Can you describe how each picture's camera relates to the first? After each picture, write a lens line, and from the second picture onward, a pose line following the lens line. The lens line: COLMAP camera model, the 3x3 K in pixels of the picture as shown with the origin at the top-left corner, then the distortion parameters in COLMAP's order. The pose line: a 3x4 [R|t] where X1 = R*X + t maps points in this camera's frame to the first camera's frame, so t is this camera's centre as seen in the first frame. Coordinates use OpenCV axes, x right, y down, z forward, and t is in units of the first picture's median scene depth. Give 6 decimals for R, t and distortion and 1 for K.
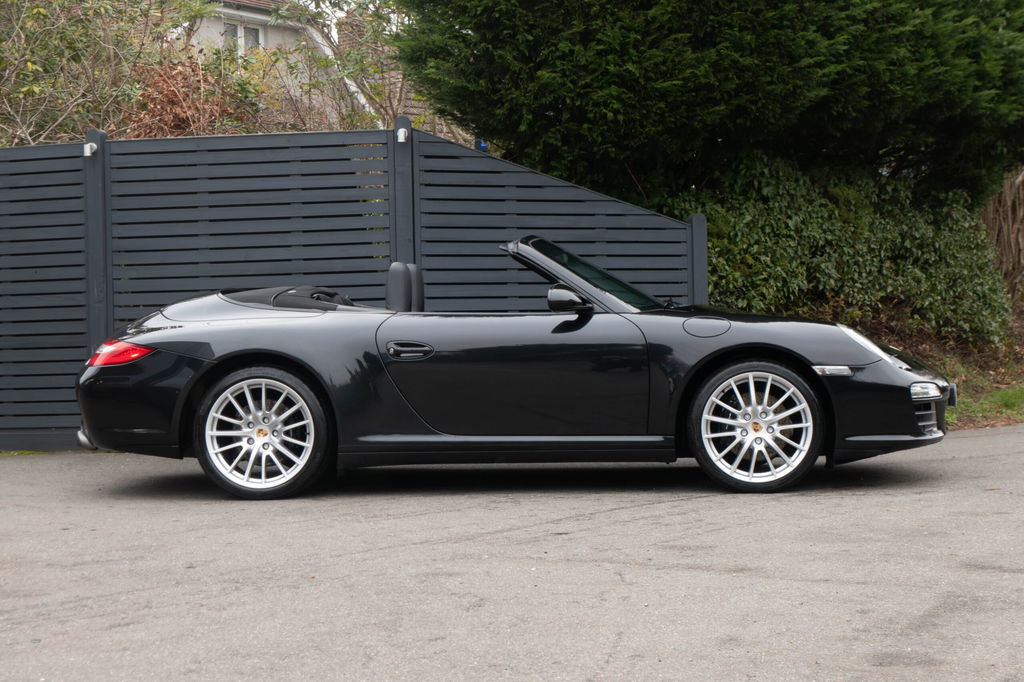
lens RADIAL K [[1816.1, 0, 512.0], [0, 1816.1, 341.0], [0, 0, 1]] dist [-0.025943, -0.277231]
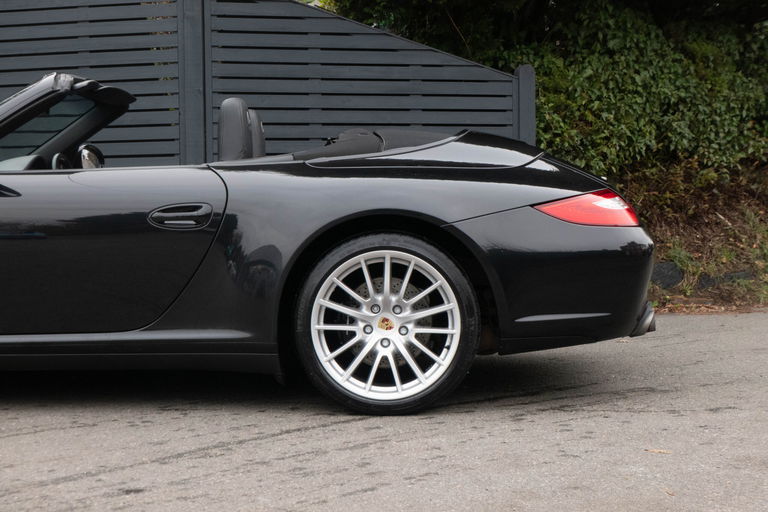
lens RADIAL K [[1362.1, 0, 384.0], [0, 1362.1, 256.0], [0, 0, 1]] dist [-0.025943, -0.277231]
pose [[0.994614, 0.014357, -0.102645, 0.095721], [-0.009736, 0.998922, 0.045378, -0.003846], [0.103186, -0.044134, 0.993682, 0.282797]]
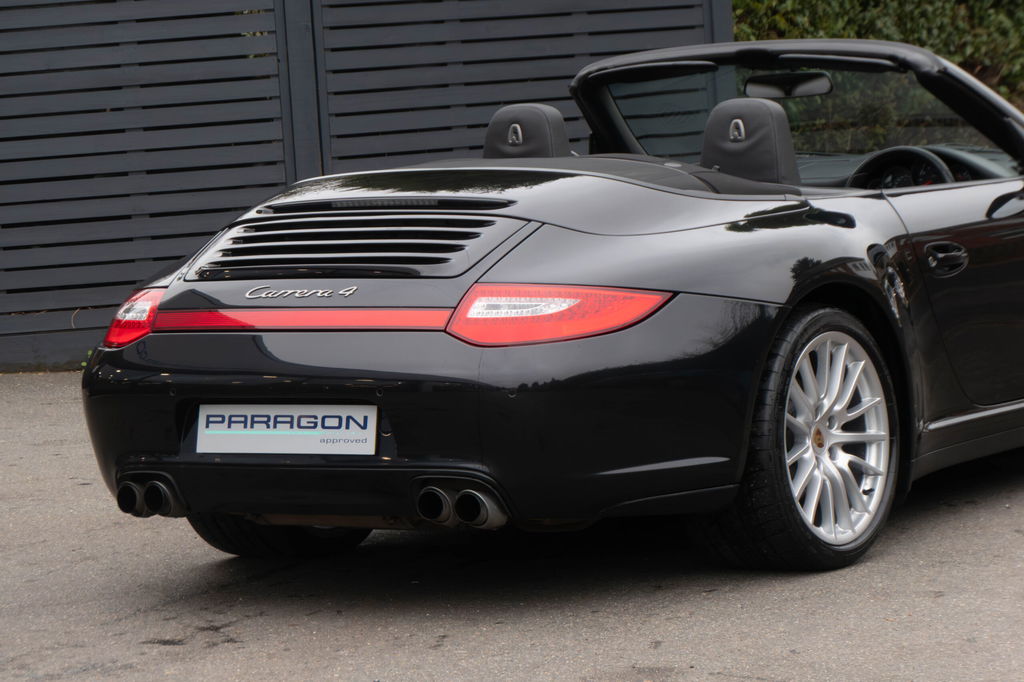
lens RADIAL K [[4208.8, 0, 512.0], [0, 4208.8, 341.0], [0, 0, 1]] dist [0.420775, -25.236991]
pose [[0.981888, -0.057677, 0.180471, -0.231653], [0.045042, 0.996289, 0.073345, -0.045068], [-0.184032, -0.063888, 0.980842, -0.440535]]
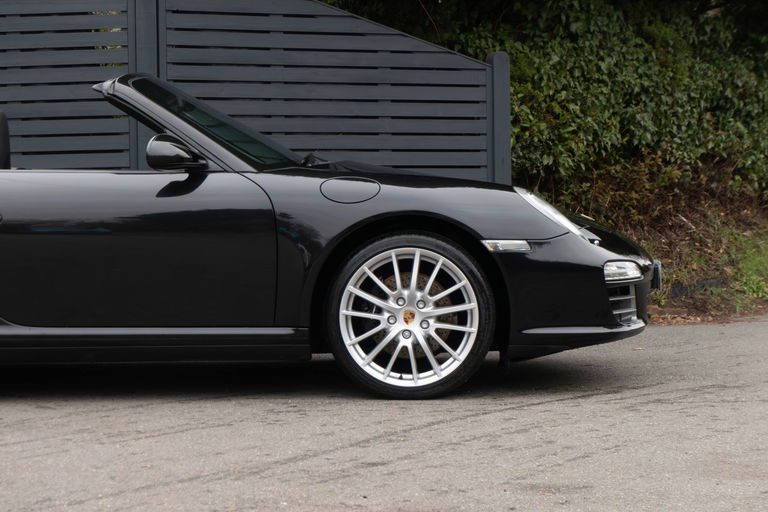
lens RADIAL K [[1898.0, 0, 384.0], [0, 1898.0, 256.0], [0, 0, 1]] dist [-0.009419, -1.514372]
pose [[0.996802, 0.004389, 0.079795, -0.018121], [-0.006741, 0.999550, 0.029232, -0.001483], [-0.079630, -0.029677, 0.996383, 0.124502]]
